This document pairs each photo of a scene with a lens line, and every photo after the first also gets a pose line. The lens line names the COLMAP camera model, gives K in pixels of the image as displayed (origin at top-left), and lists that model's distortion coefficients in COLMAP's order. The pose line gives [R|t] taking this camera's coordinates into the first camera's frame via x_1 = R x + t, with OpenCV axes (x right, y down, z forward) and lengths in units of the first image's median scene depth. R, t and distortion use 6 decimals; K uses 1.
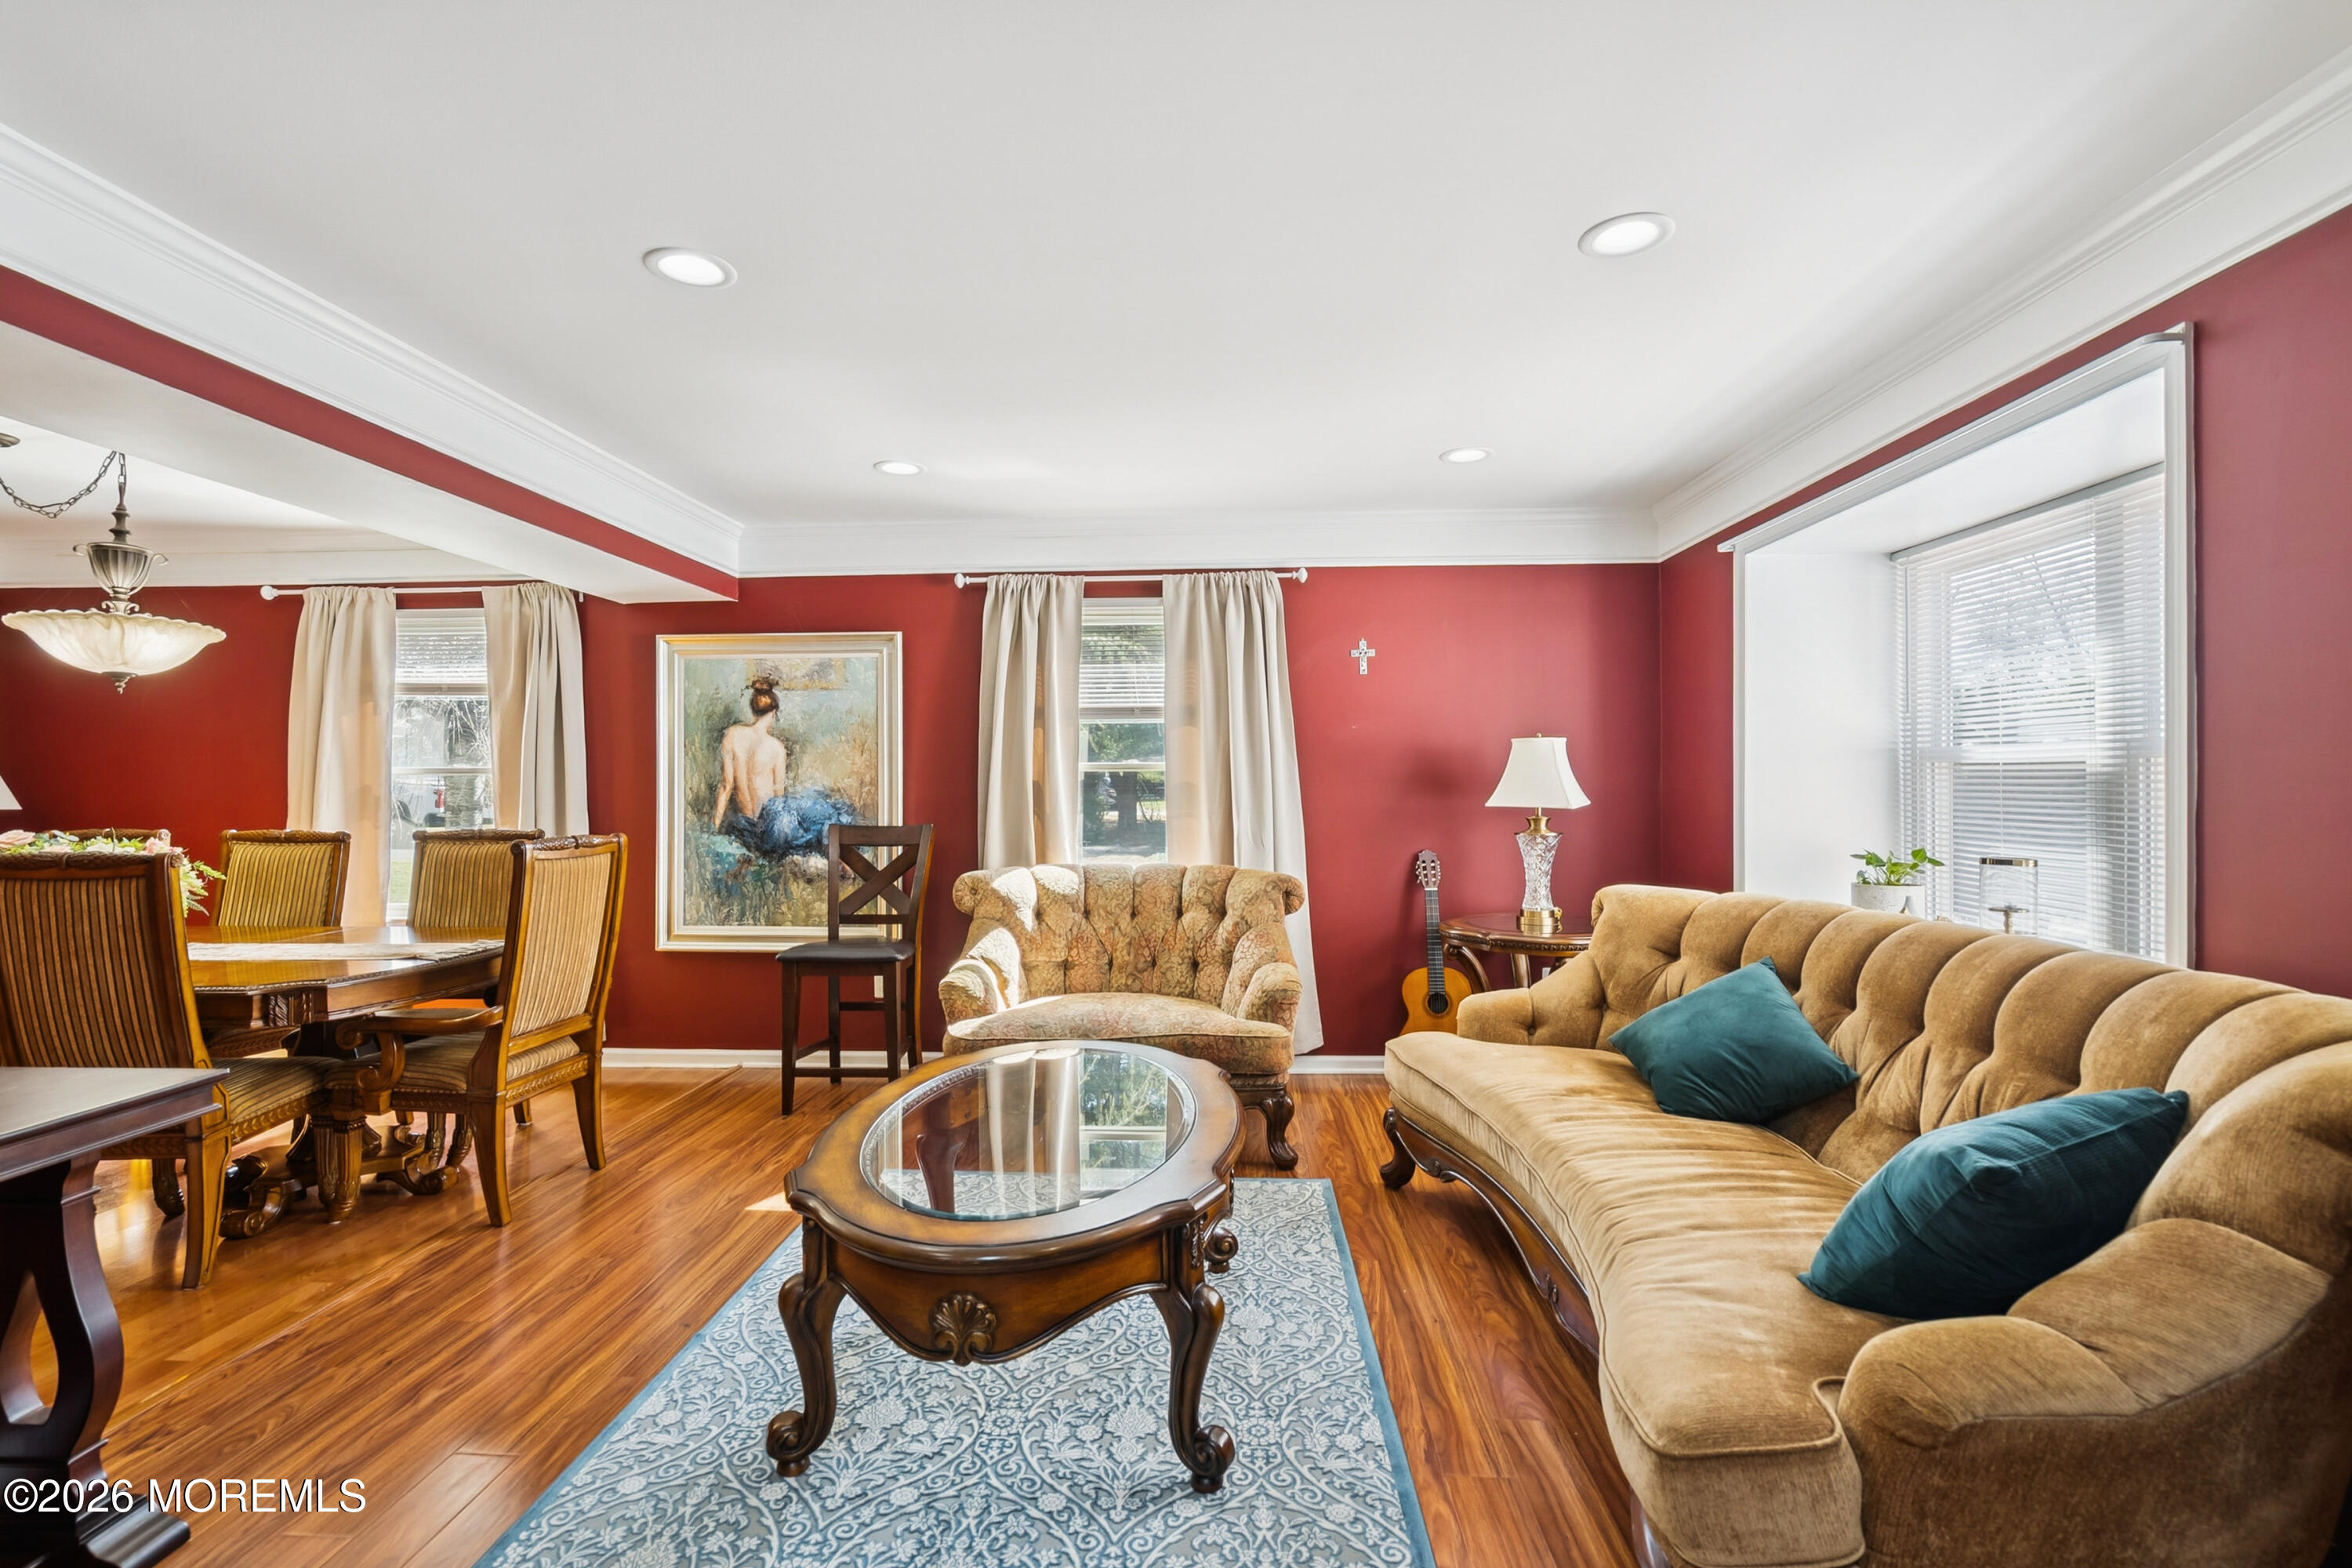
lens RADIAL K [[1084.5, 0, 1178.1], [0, 1084.5, 778.5], [0, 0, 1]] dist [-0.001899, 0.002329]
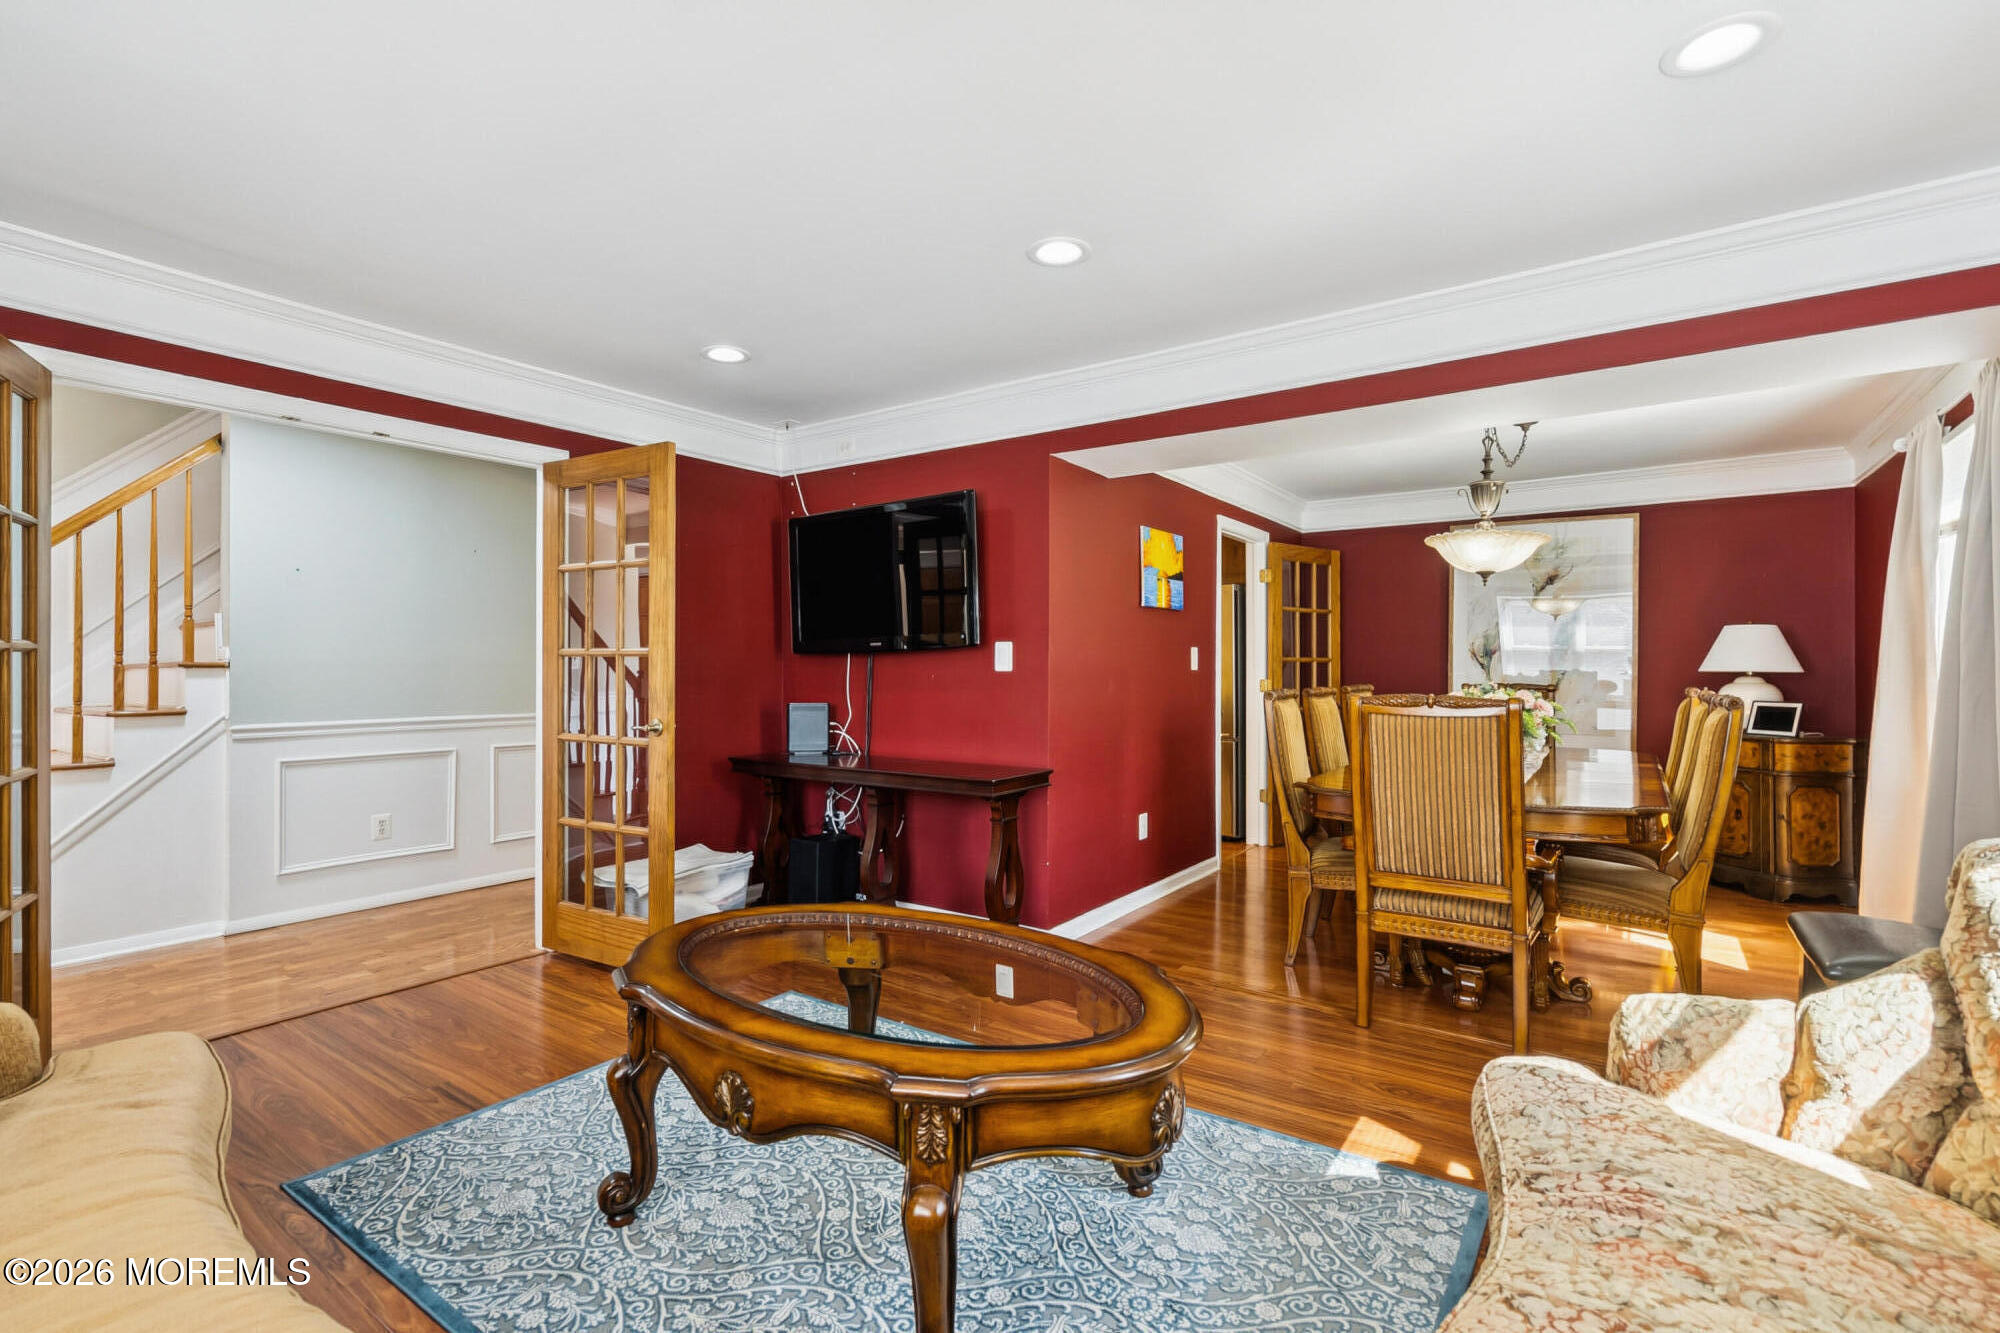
lens RADIAL K [[922.2, 0, 992.8], [0, 922.2, 659.1], [0, 0, 1]] dist [-0.001899, 0.002329]
pose [[-0.541139, -0.003075, -0.840927, 0.271484], [0.007513, 0.999936, -0.008491, 0.015432], [0.840900, -0.010913, -0.541081, 0.776665]]
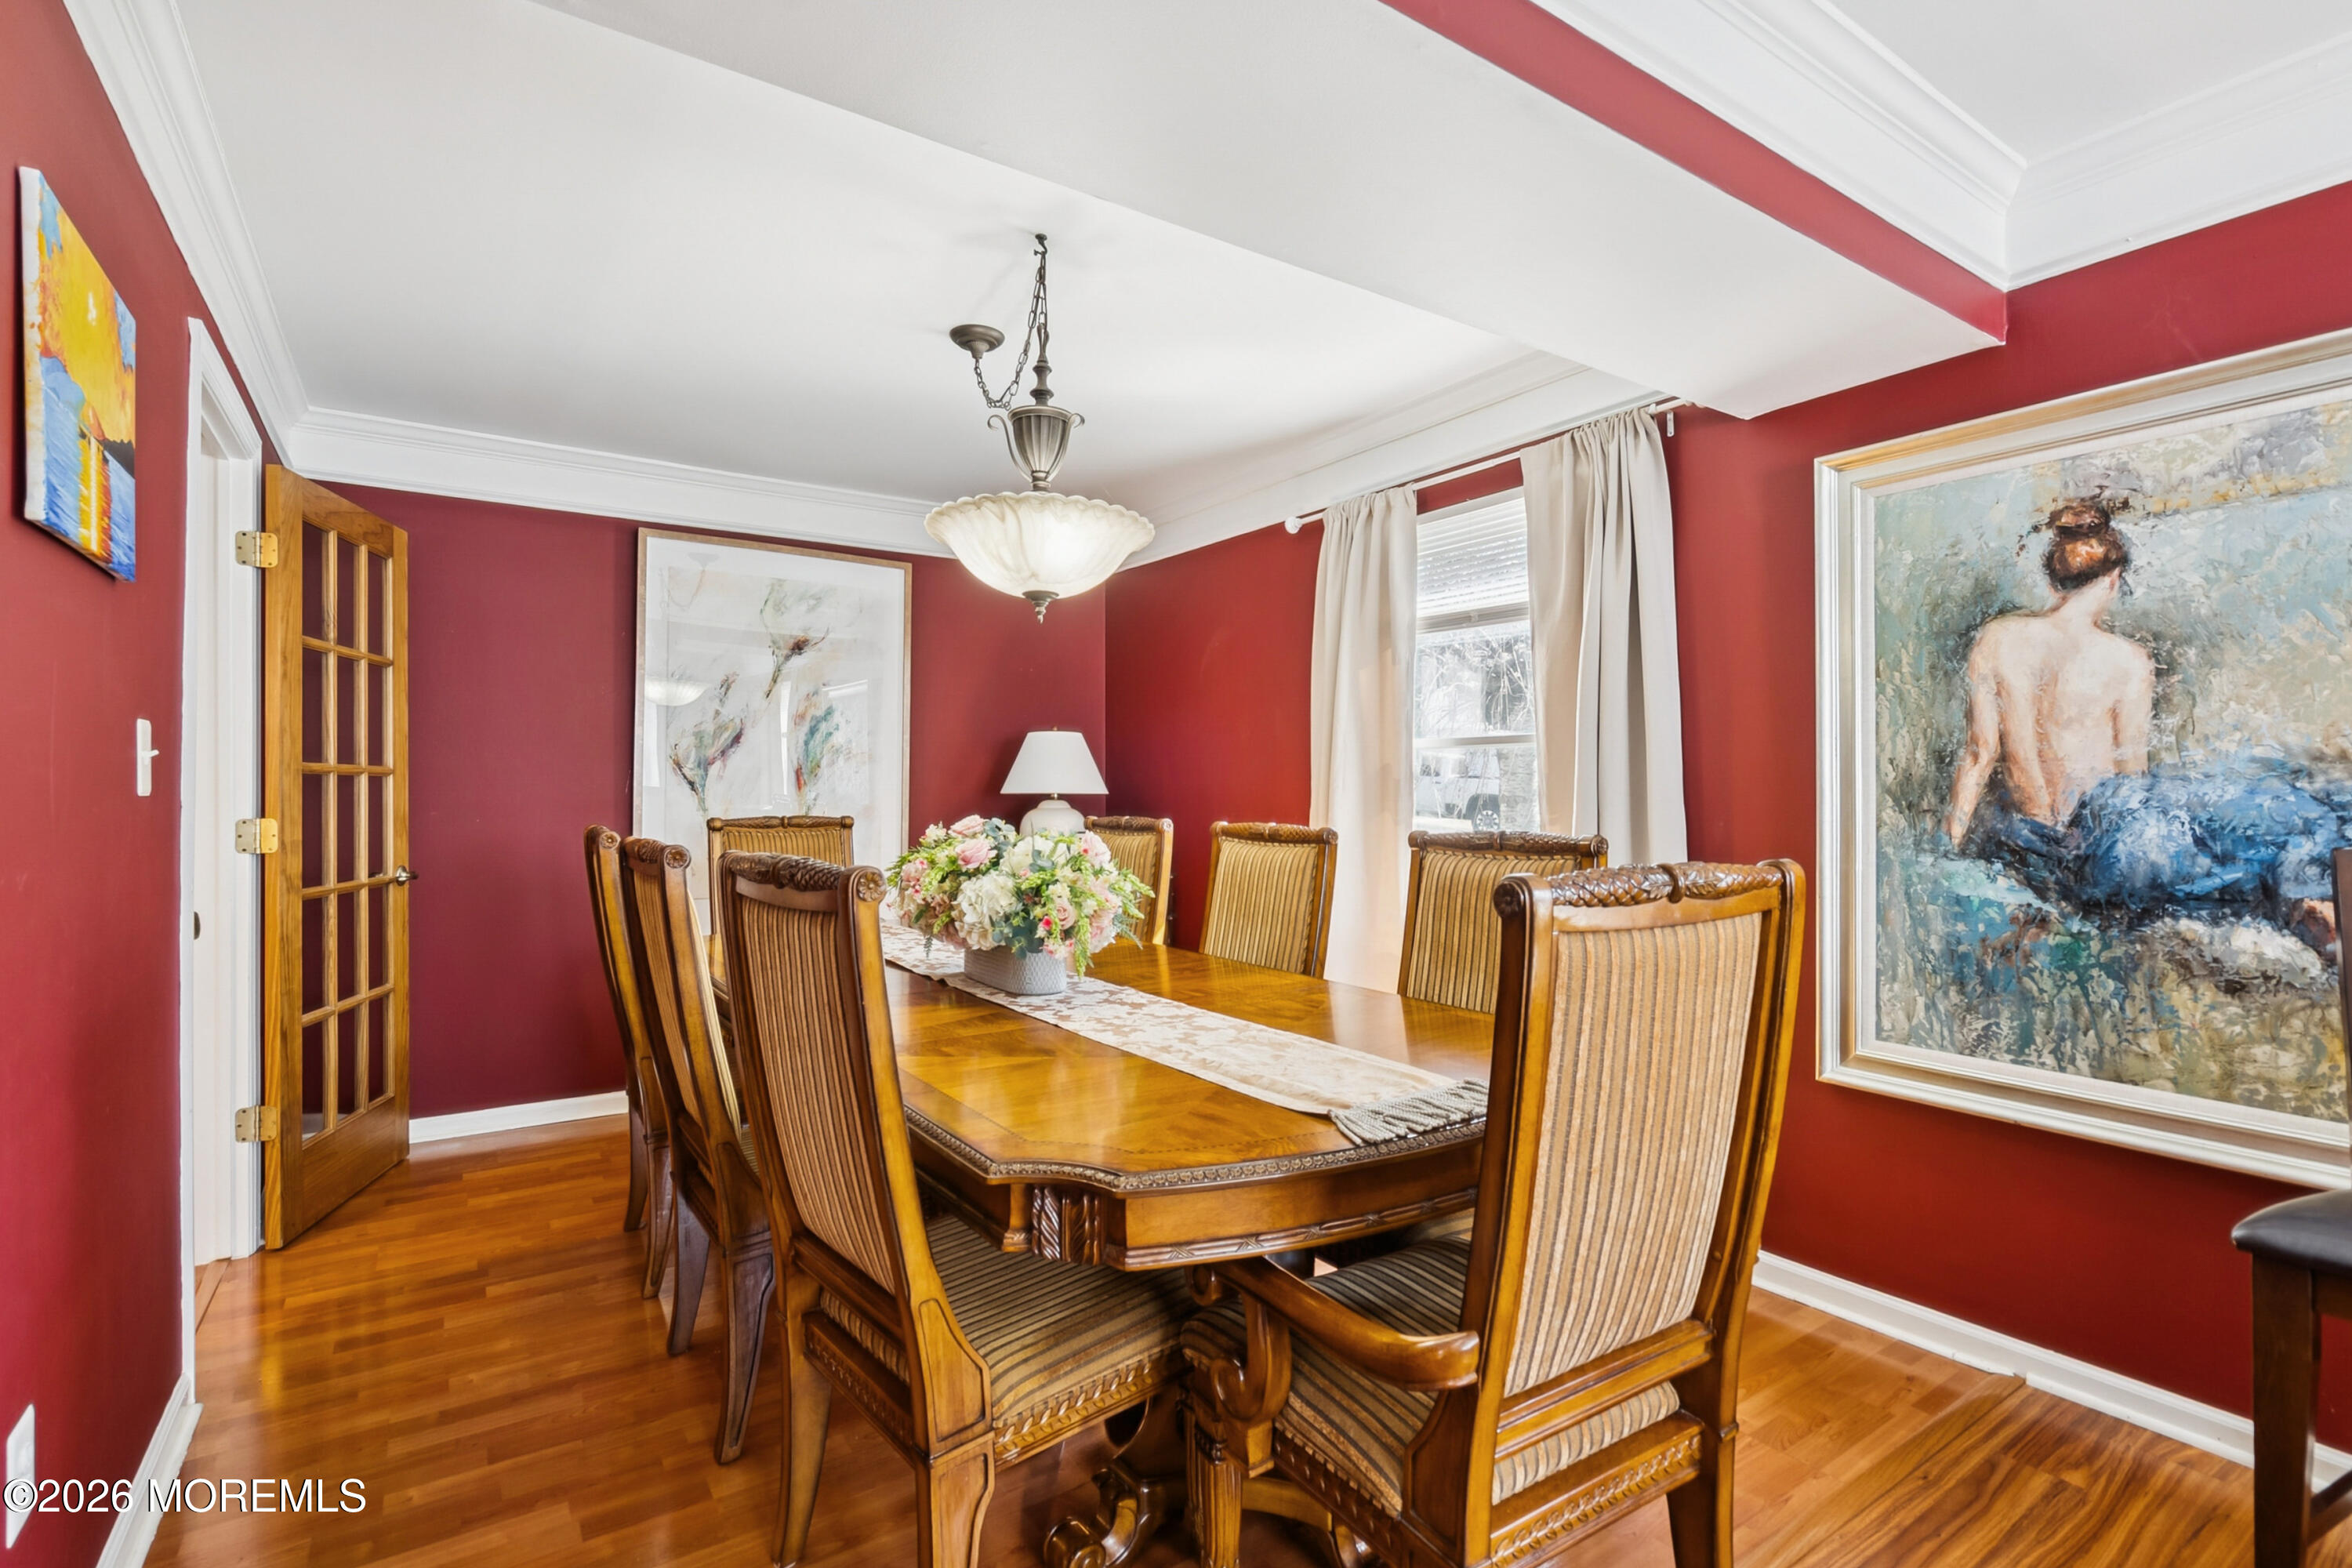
lens RADIAL K [[1084.5, 0, 1170.7], [0, 1084.5, 784.7], [0, 0, 1]] dist [-0.001899, 0.002329]
pose [[0.597822, -0.000604, -0.801628, -0.254604], [0.005692, 0.999978, 0.003491, 0.016823], [0.801608, -0.006650, 0.597812, 0.453308]]
